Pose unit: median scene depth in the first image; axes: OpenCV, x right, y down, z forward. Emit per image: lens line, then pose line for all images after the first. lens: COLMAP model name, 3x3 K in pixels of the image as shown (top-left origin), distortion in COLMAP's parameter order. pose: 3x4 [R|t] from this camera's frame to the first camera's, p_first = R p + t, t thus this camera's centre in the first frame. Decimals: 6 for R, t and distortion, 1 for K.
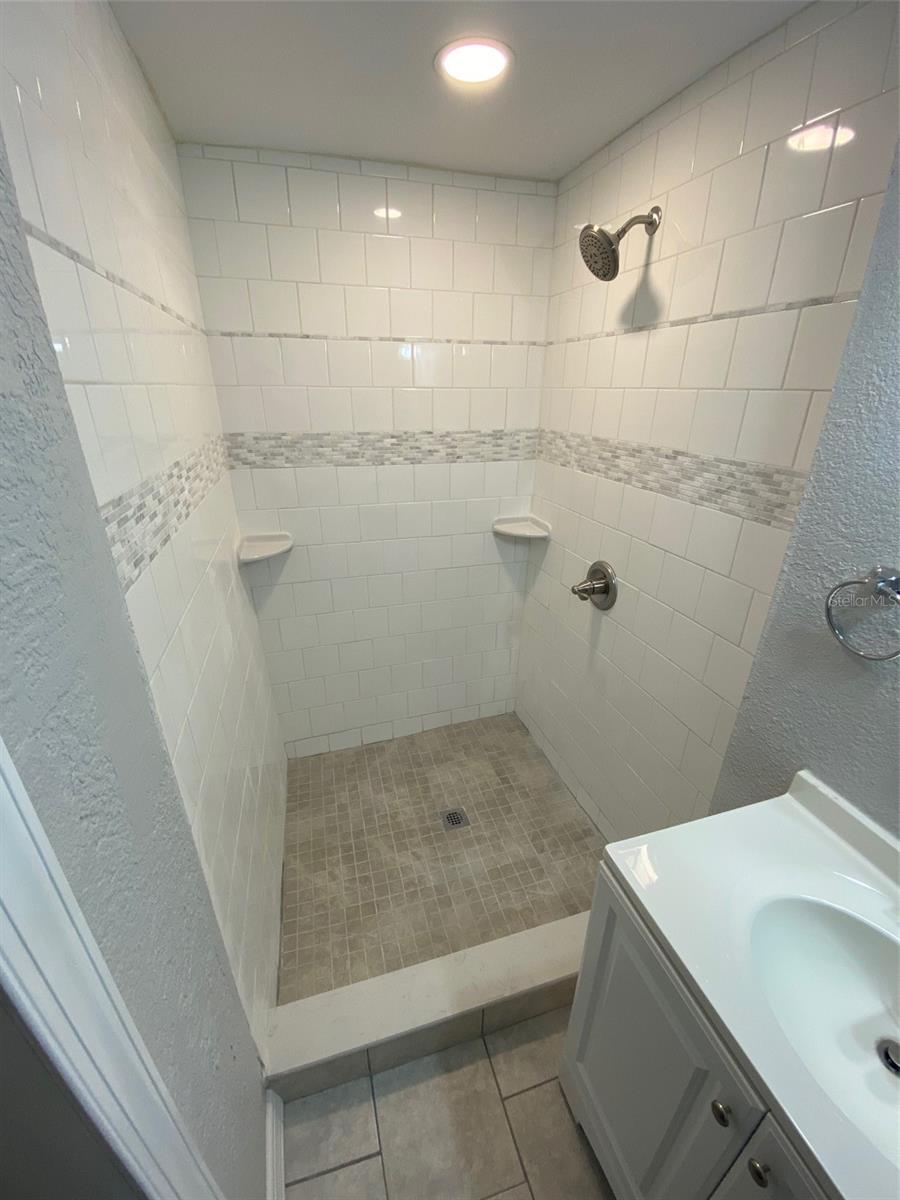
lens RADIAL K [[492.5, 0, 446.2], [0, 492.5, 602.3], [0, 0, 1]] dist [-0.001329, -0.000193]
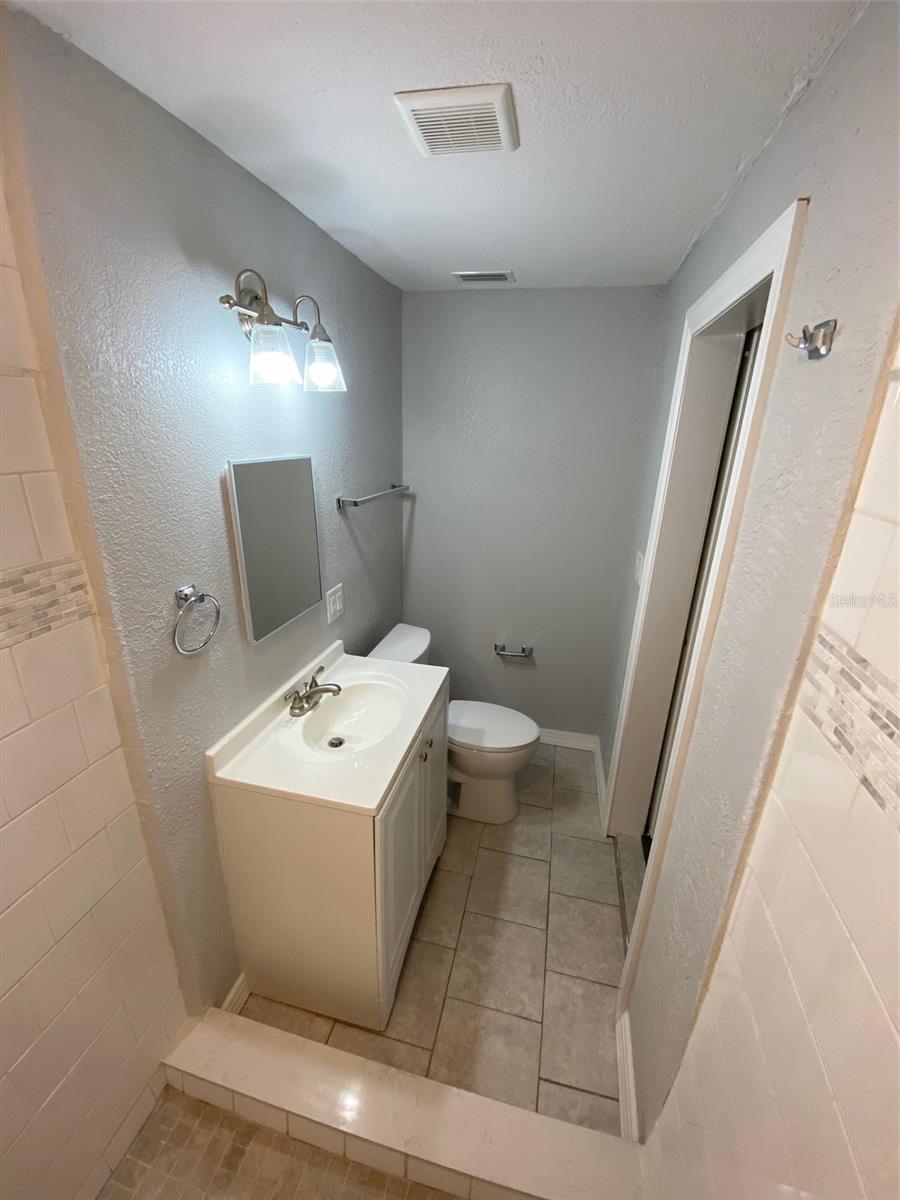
lens RADIAL K [[492.5, 0, 453.2], [0, 492.5, 603.3], [0, 0, 1]] dist [-0.001329, -0.000193]
pose [[-0.861719, -0.202804, 0.465092, -0.301530], [0.174477, 0.742302, 0.646951, -0.618773], [-0.476444, 0.638638, -0.604271, 1.177536]]
